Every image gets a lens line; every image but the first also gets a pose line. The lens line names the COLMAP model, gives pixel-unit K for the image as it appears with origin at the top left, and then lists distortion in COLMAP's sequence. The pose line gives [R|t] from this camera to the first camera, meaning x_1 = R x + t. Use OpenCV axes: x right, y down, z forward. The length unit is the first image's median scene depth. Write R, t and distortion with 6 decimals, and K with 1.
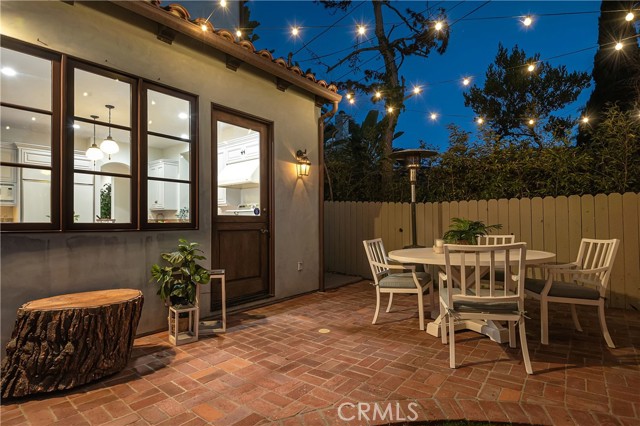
lens RADIAL K [[322.9, 0, 318.3], [0, 322.9, 209.3], [0, 0, 1]] dist [-0.021616, -0.002533]
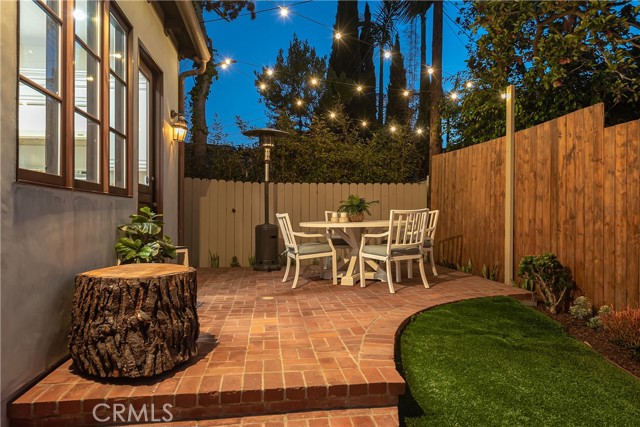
lens RADIAL K [[441.4, 0, 310.8], [0, 441.4, 212.1], [0, 0, 1]] dist [0.020223, -0.008462]
pose [[0.687029, 0.011725, 0.726536, -0.697233], [-0.035210, 0.999232, 0.017169, 0.051976], [-0.725777, -0.037377, 0.686914, -0.058262]]
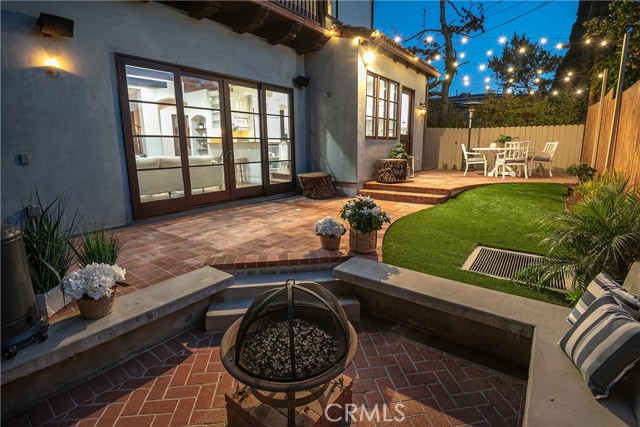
lens RADIAL K [[301.5, 0, 310.7], [0, 301.5, 194.0], [0, 0, 1]] dist [-0.021883, -0.000997]
pose [[0.999705, -0.007350, 0.023152, -0.892820], [0.002601, 0.980033, 0.198816, 0.008552], [-0.024151, -0.198697, 0.979763, -1.092733]]
